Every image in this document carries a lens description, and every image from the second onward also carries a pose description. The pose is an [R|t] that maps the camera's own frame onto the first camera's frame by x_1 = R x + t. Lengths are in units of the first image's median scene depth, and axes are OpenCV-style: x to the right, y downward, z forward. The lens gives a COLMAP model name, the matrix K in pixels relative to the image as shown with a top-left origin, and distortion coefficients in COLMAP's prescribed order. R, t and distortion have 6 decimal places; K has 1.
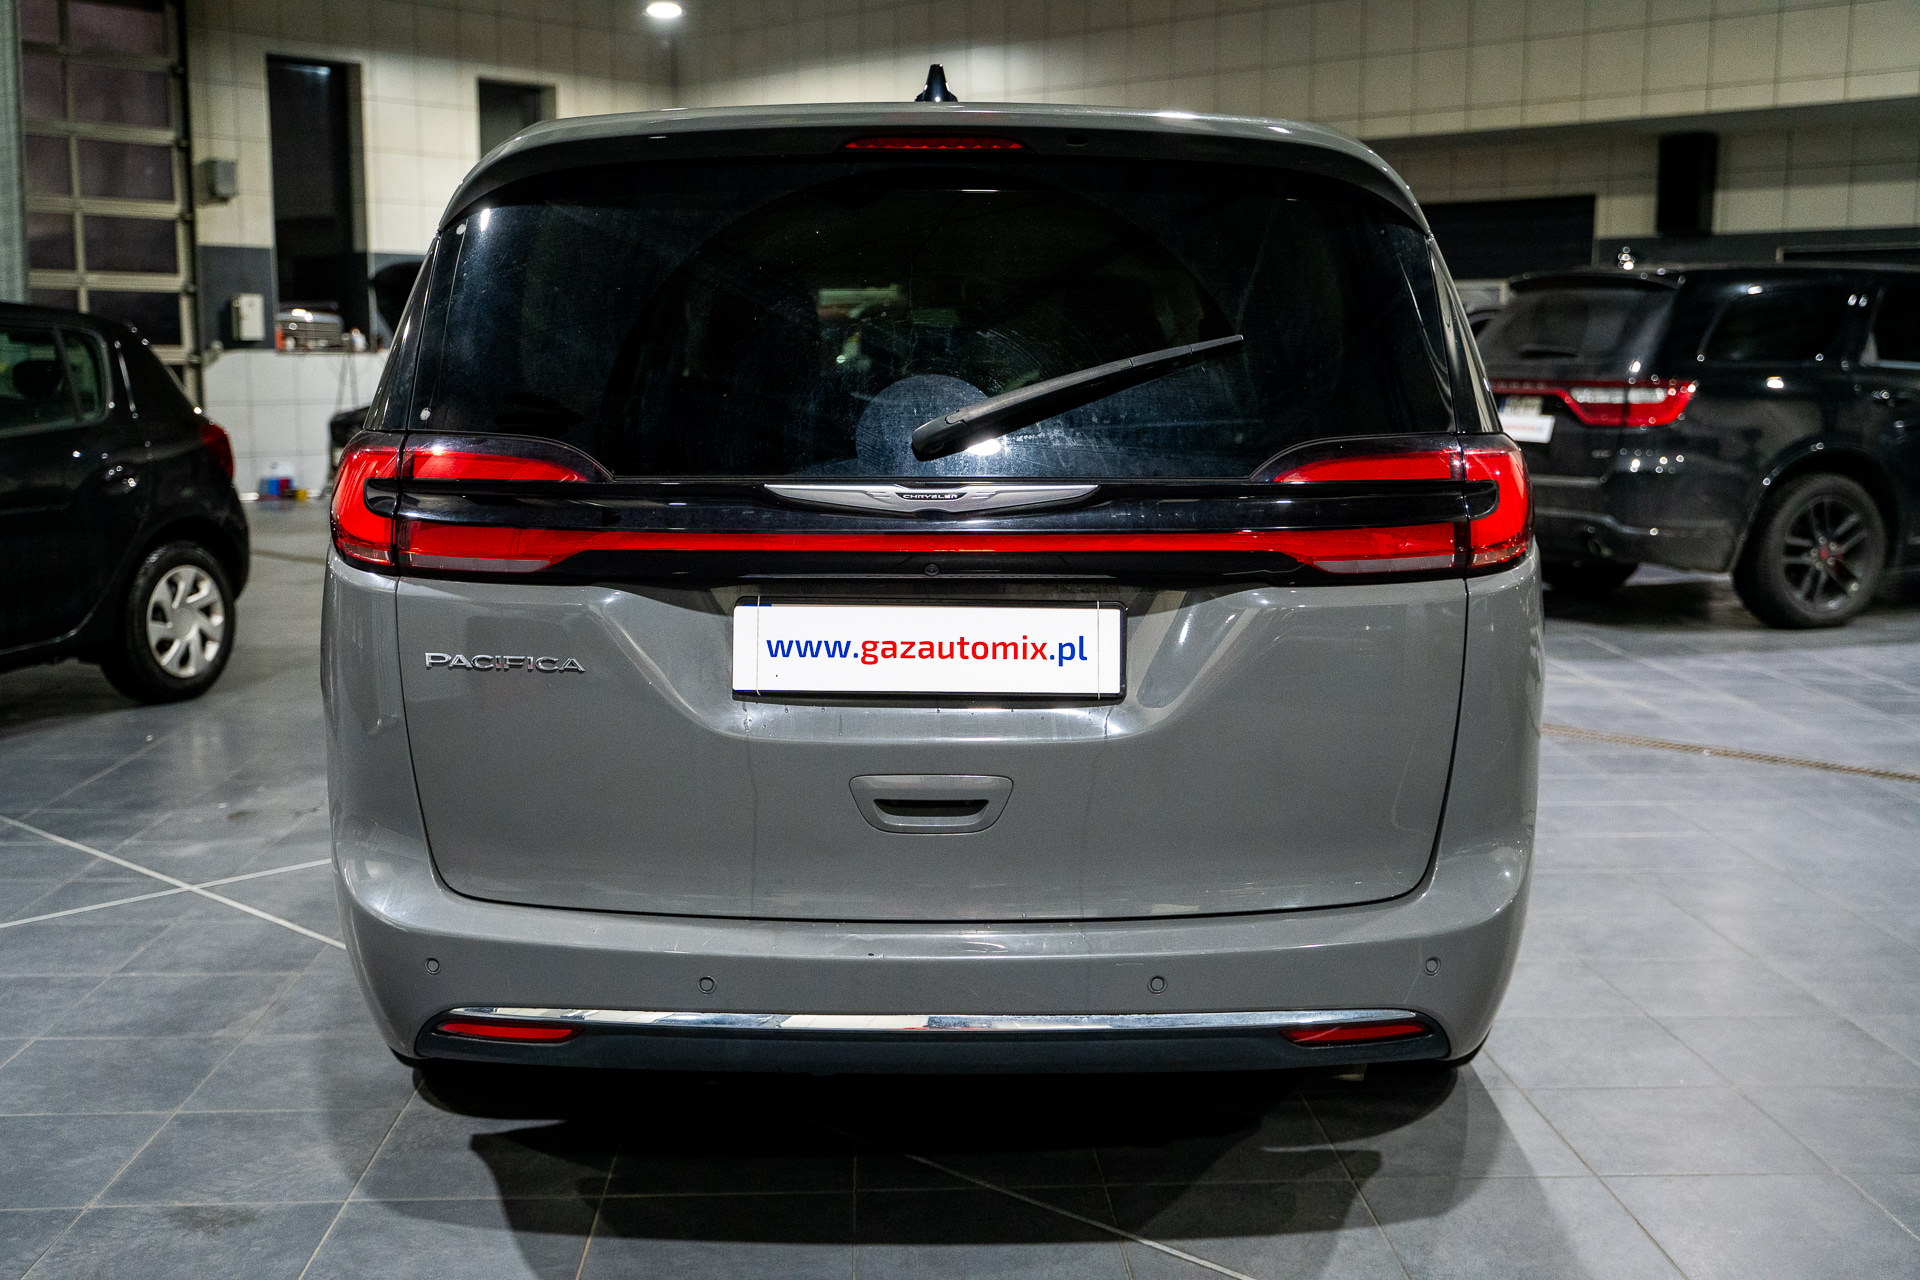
lens RADIAL K [[2034.4, 0, 963.5], [0, 2034.4, 637.9], [0, 0, 1]] dist [0.008239, 0.000000]
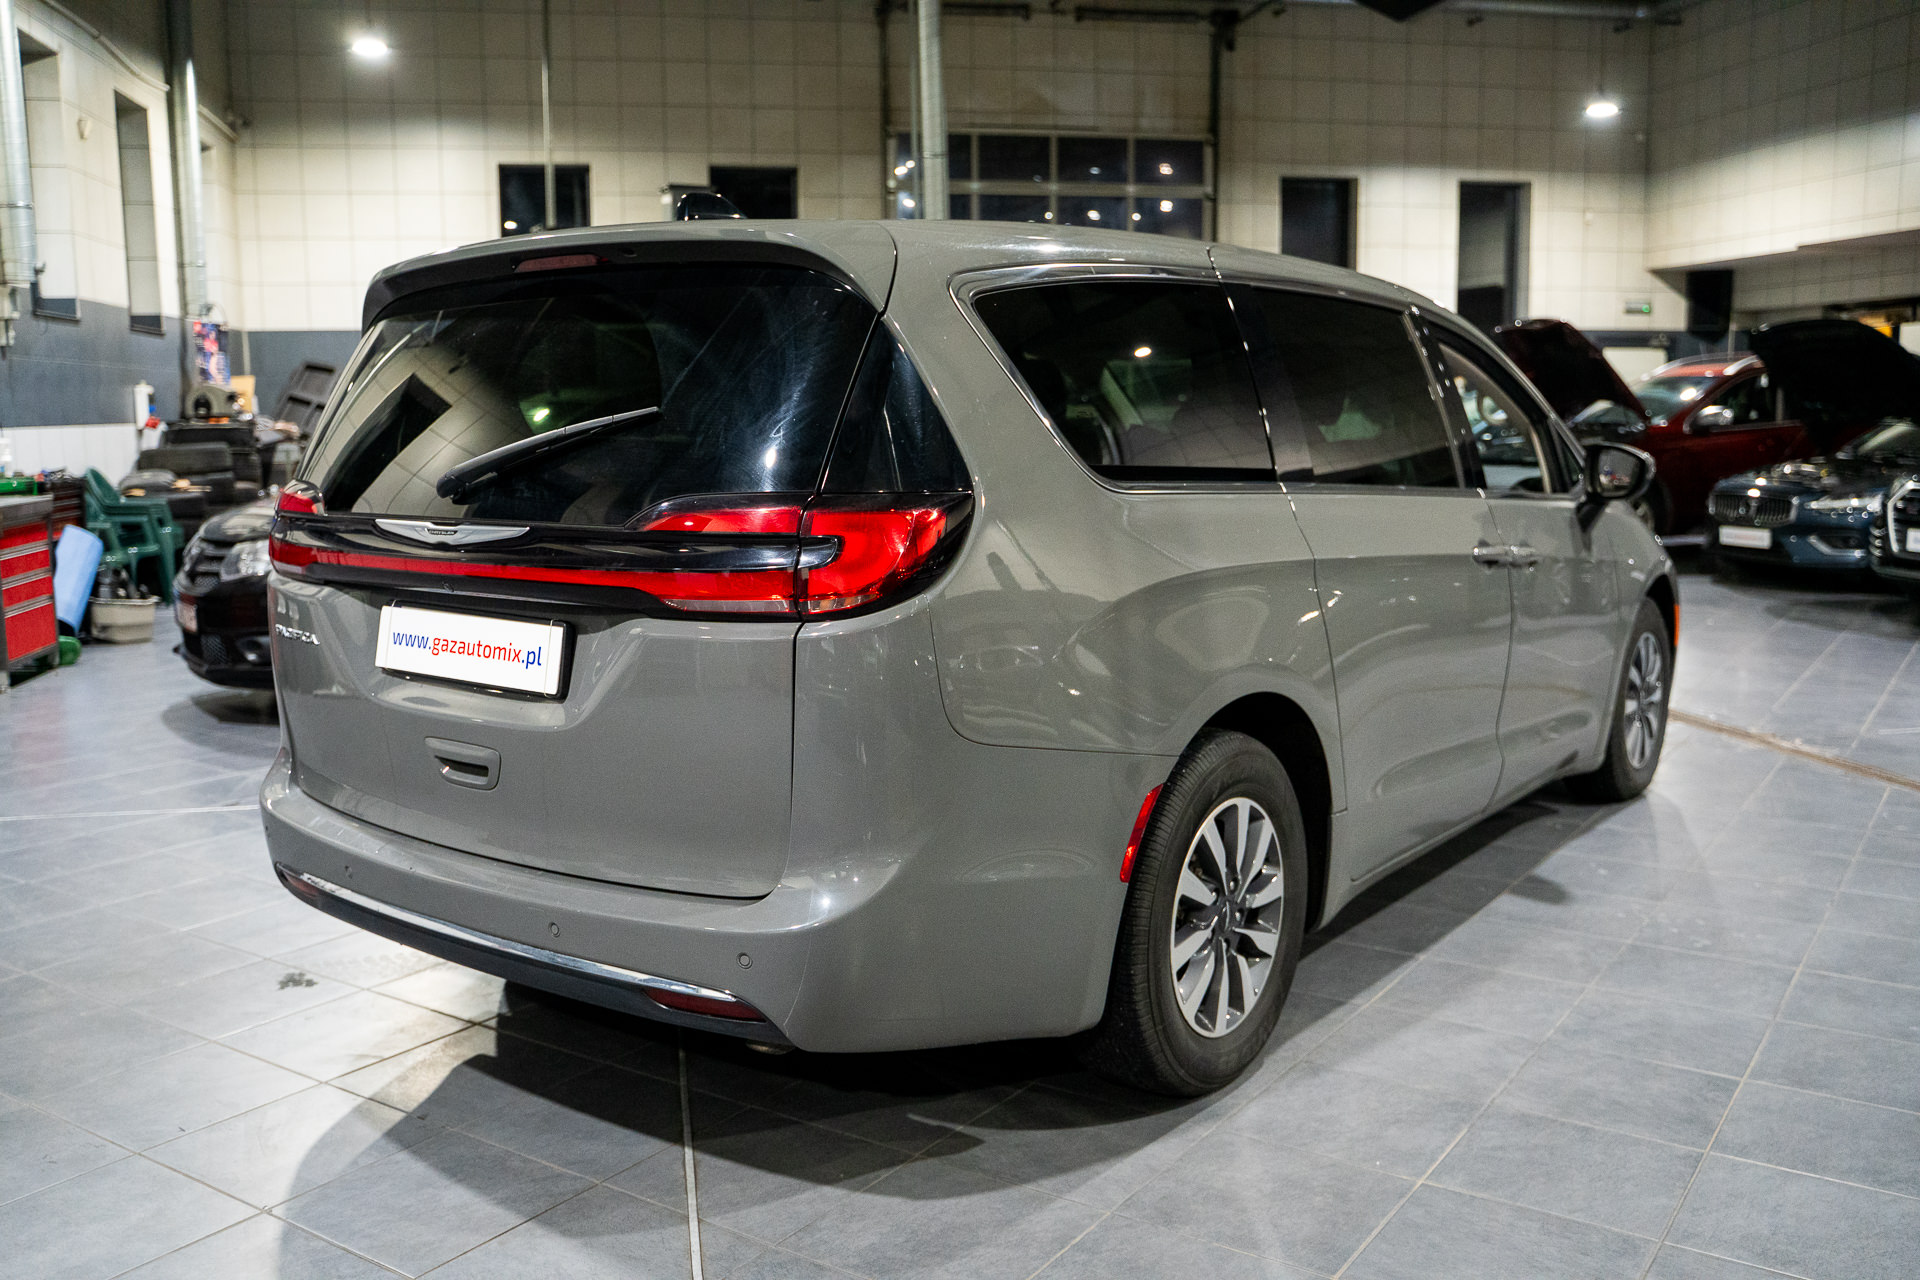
lens RADIAL K [[1666.7, 0, 955.8], [0, 1666.7, 644.9], [0, 0, 1]] dist [-0.069393, 0.028865]
pose [[0.797950, 0.076925, -0.597795, 0.851340], [-0.074698, 0.996797, 0.028560, -0.049024], [0.598077, 0.021864, 0.801140, 0.318184]]
